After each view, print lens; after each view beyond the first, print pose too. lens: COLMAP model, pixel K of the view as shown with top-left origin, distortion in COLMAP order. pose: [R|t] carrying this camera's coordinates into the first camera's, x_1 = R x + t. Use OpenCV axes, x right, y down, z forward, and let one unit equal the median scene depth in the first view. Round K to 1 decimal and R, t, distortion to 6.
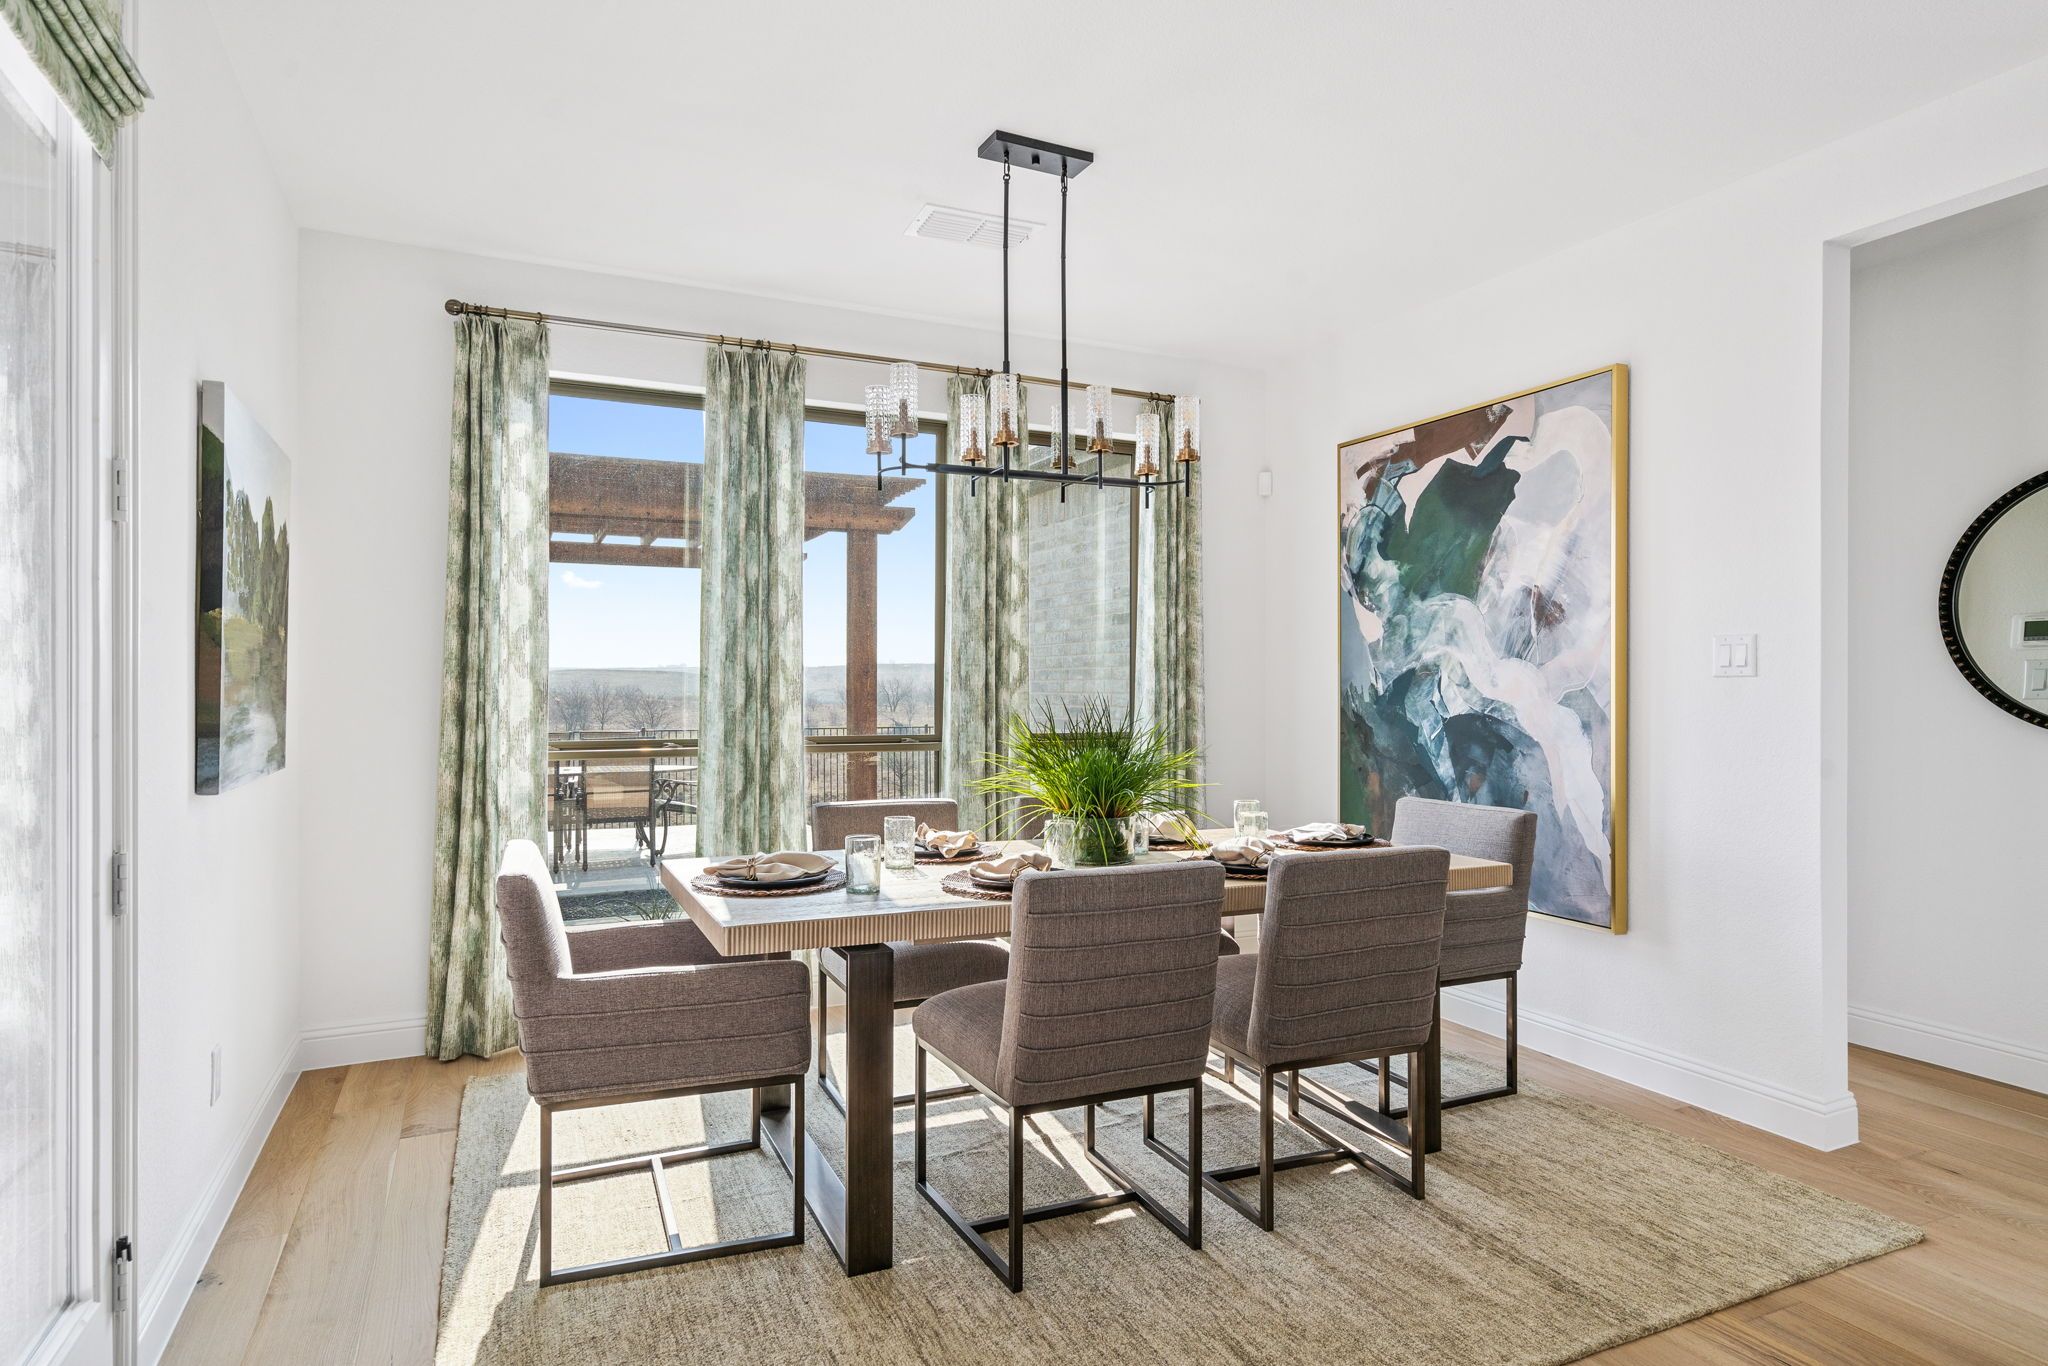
lens RADIAL K [[1135.5, 0, 1014.1], [0, 1135.5, 693.5], [0, 0, 1]] dist [0.004022, 0.001057]
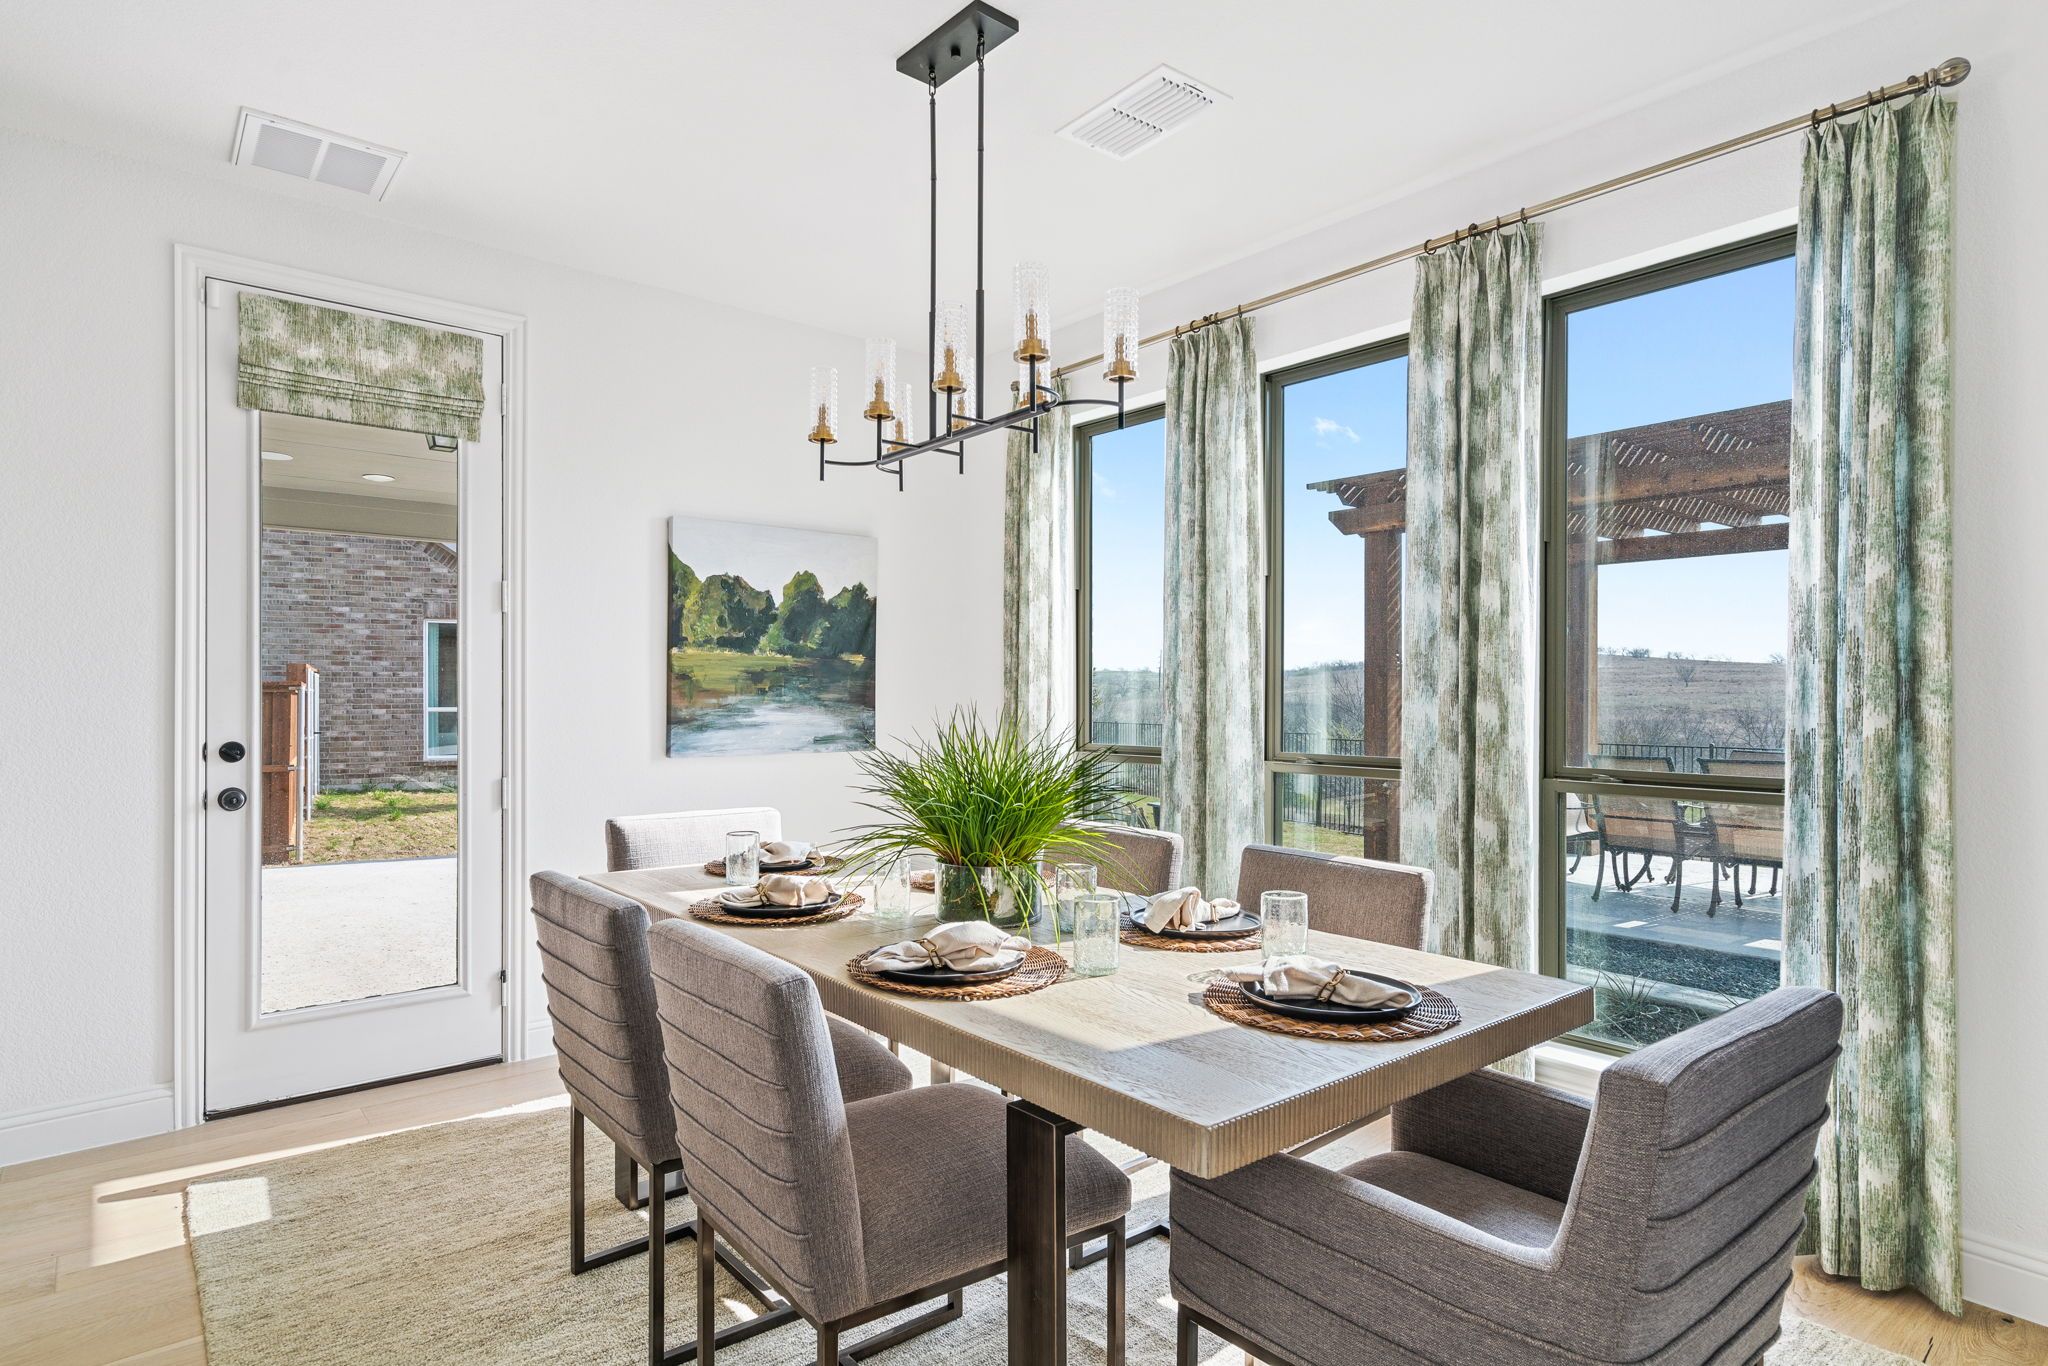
lens RADIAL K [[1105.7, 0, 984.1], [0, 1105.7, 701.7], [0, 0, 1]] dist [0.003243, 0.000855]
pose [[0.242378, 0.003944, -0.970174, 0.627595], [-0.006700, 0.999975, 0.002392, -0.001501], [0.970159, 0.005921, 0.242398, 0.646908]]
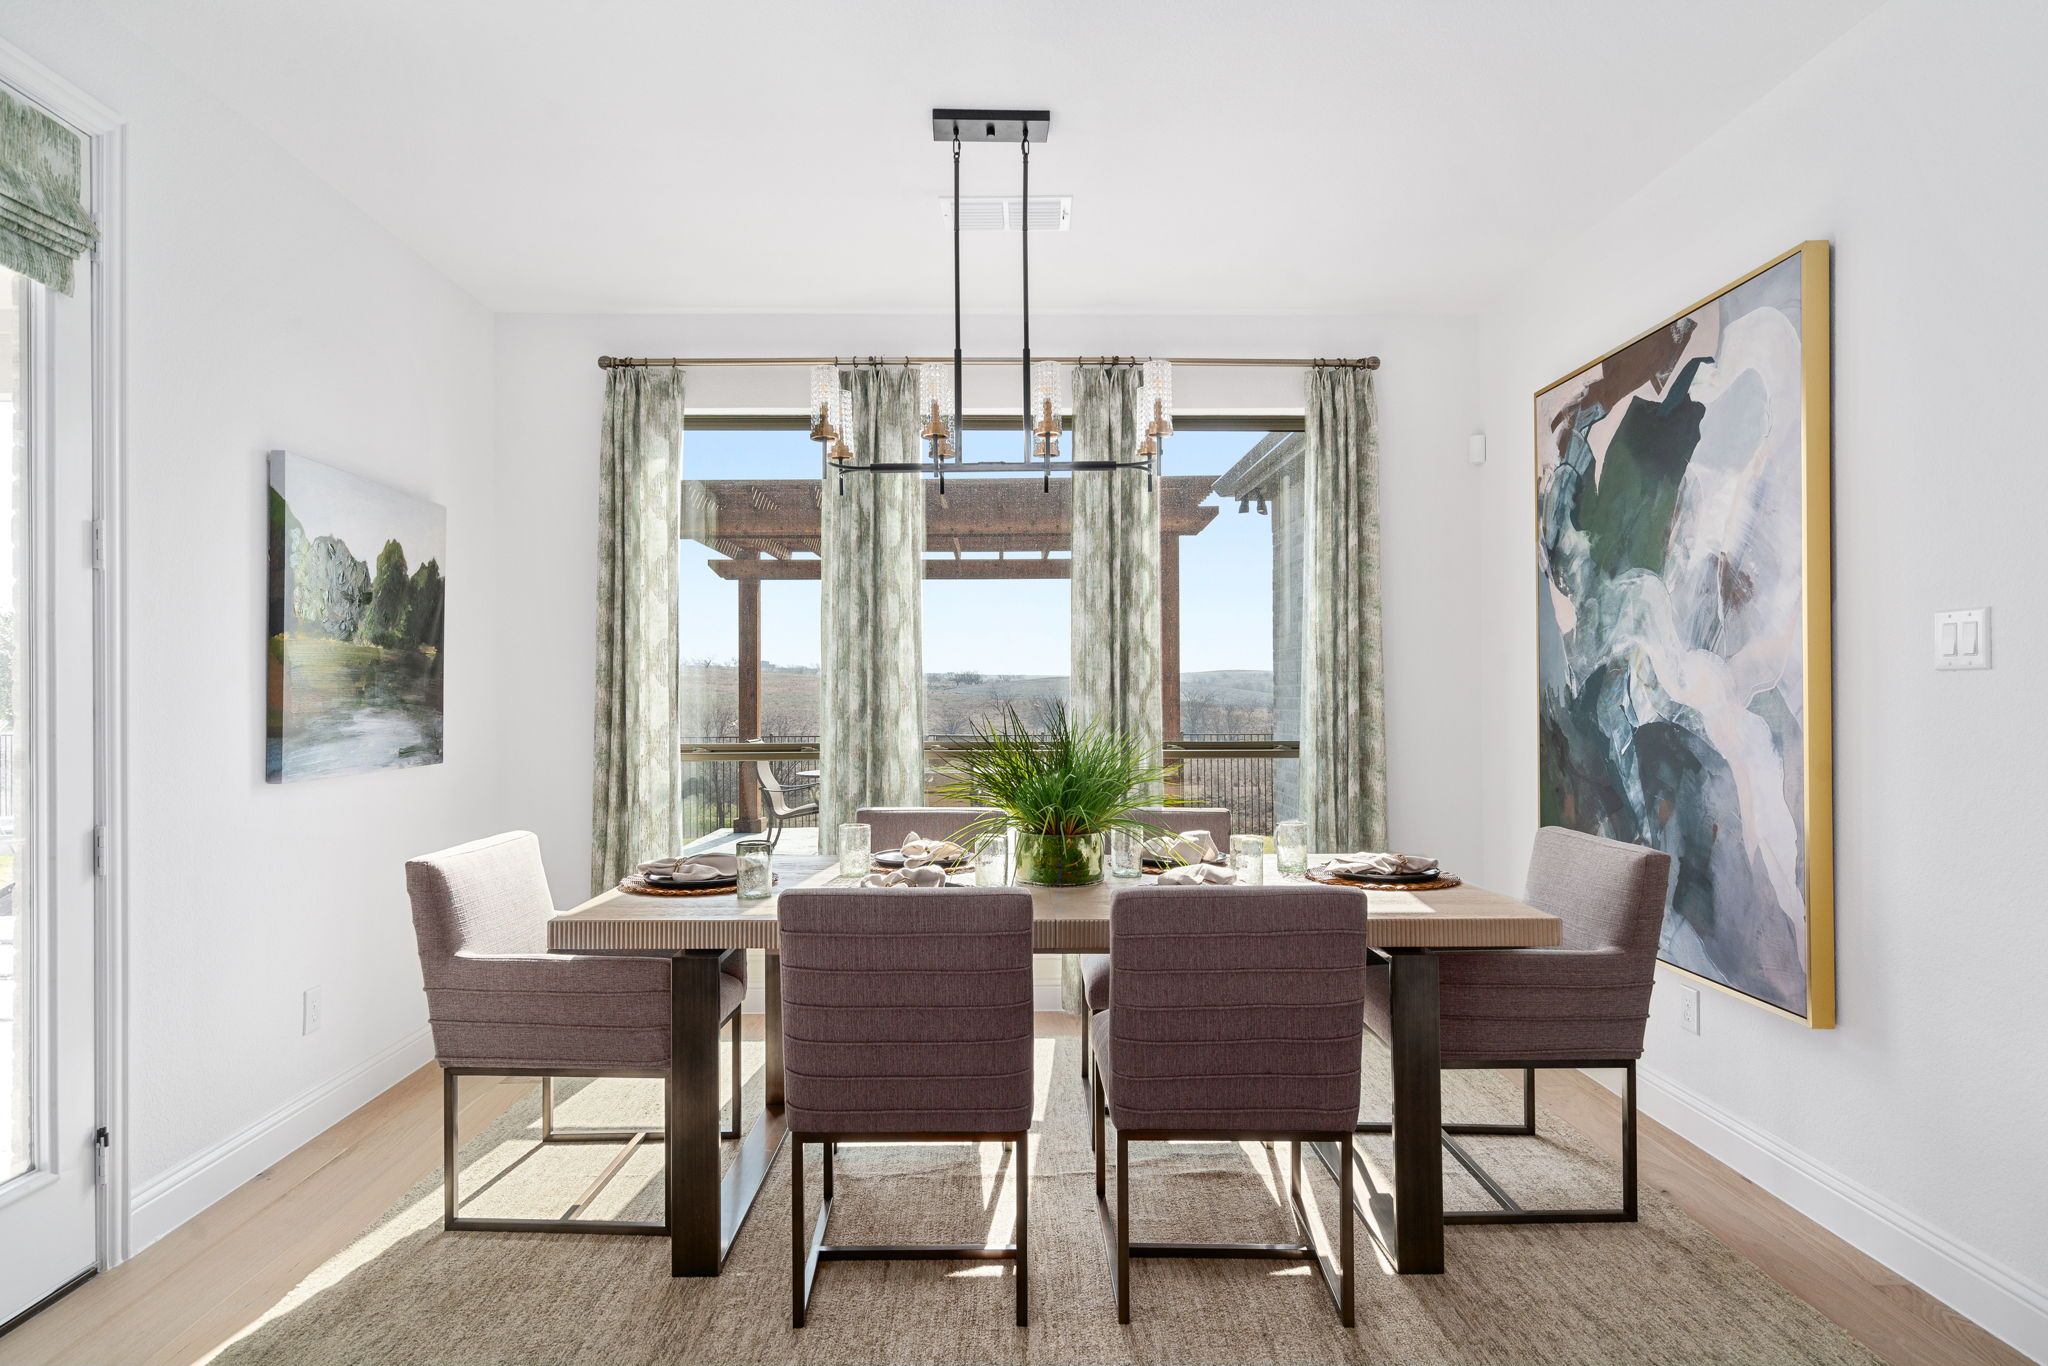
lens RADIAL K [[1135.5, 0, 1014.1], [0, 1135.5, 693.5], [0, 0, 1]] dist [0.004022, 0.001057]
pose [[0.914409, -0.006140, -0.404745, 0.324726], [0.004164, 0.999975, -0.005763, 0.000884], [0.404771, 0.003584, 0.914411, 0.116948]]
